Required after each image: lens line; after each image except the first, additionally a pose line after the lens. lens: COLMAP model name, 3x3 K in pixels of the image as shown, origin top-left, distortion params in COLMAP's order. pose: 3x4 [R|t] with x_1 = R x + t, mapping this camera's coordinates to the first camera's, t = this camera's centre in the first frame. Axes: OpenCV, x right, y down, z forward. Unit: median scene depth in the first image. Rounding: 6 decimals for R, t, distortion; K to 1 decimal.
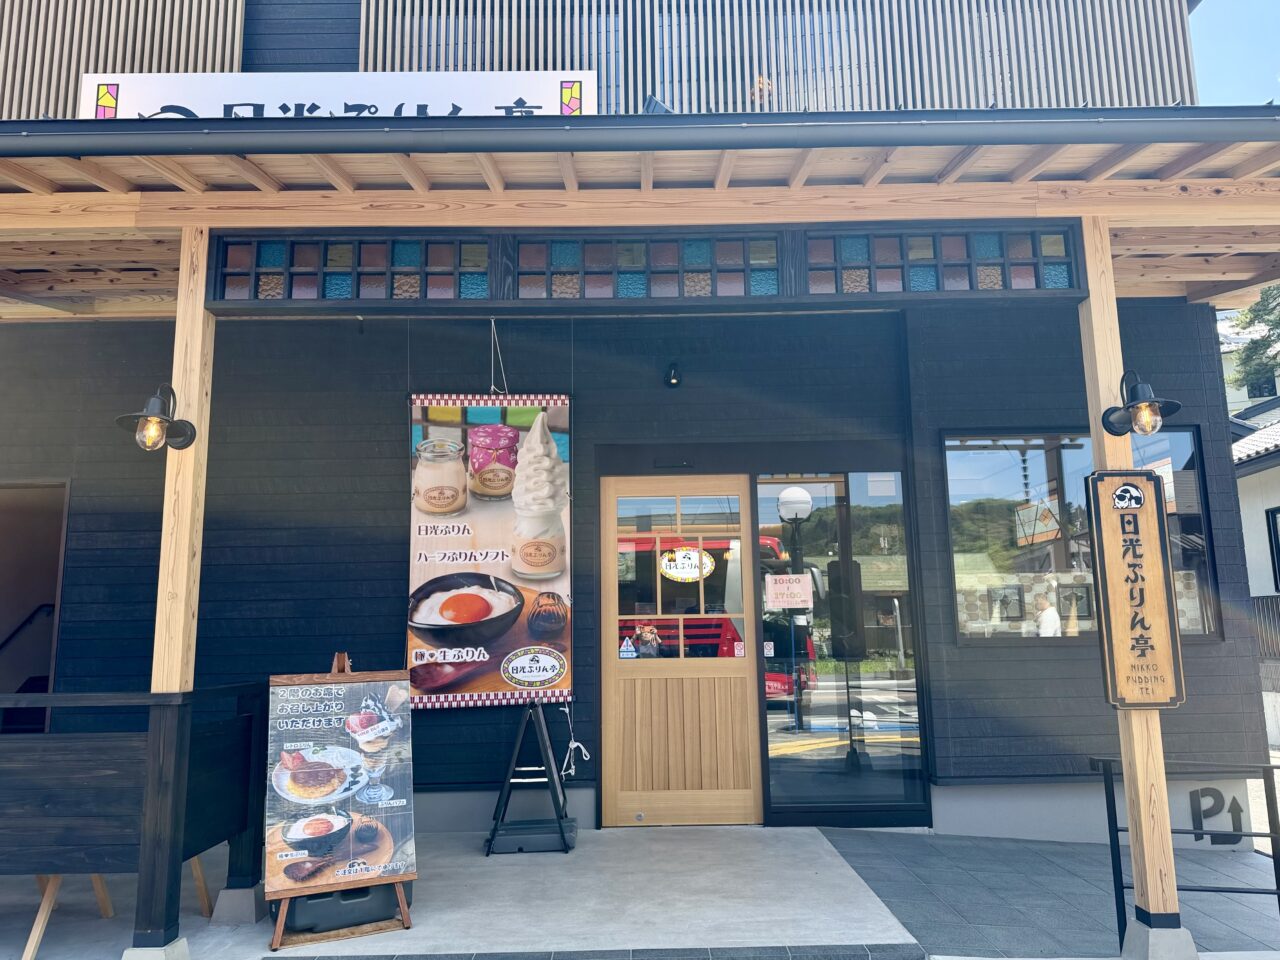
lens RADIAL K [[868.2, 0, 640.0], [0, 868.2, 480.0], [0, 0, 1]] dist [0.076437, -0.081525]
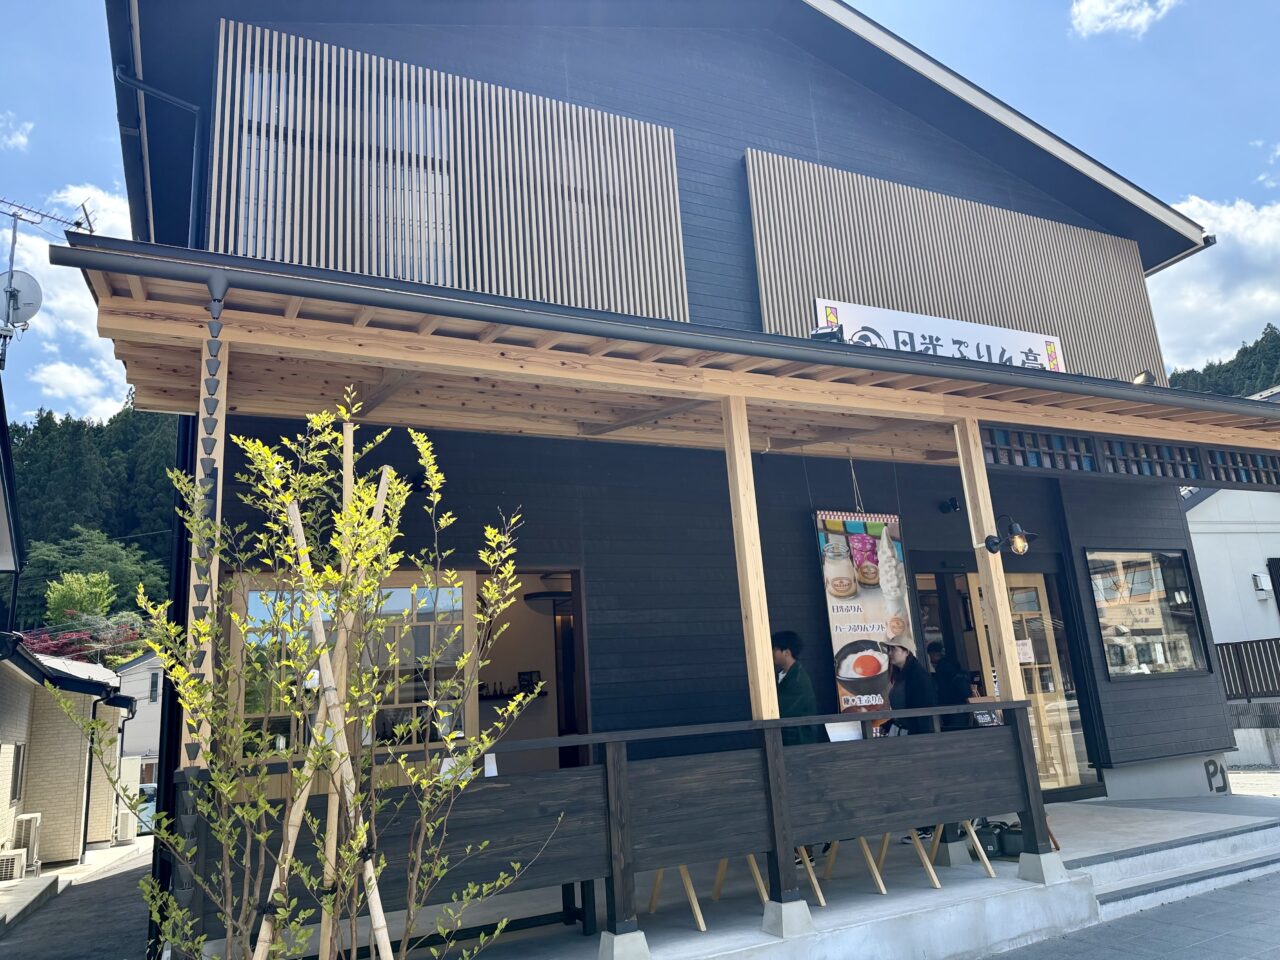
lens RADIAL K [[868.2, 0, 640.0], [0, 868.2, 480.0], [0, 0, 1]] dist [0.076437, -0.081525]
pose [[0.904848, 0.060636, 0.421394, -1.113520], [-0.013087, 0.993299, -0.114830, 0.017001], [-0.425533, 0.098389, 0.899578, -0.132722]]
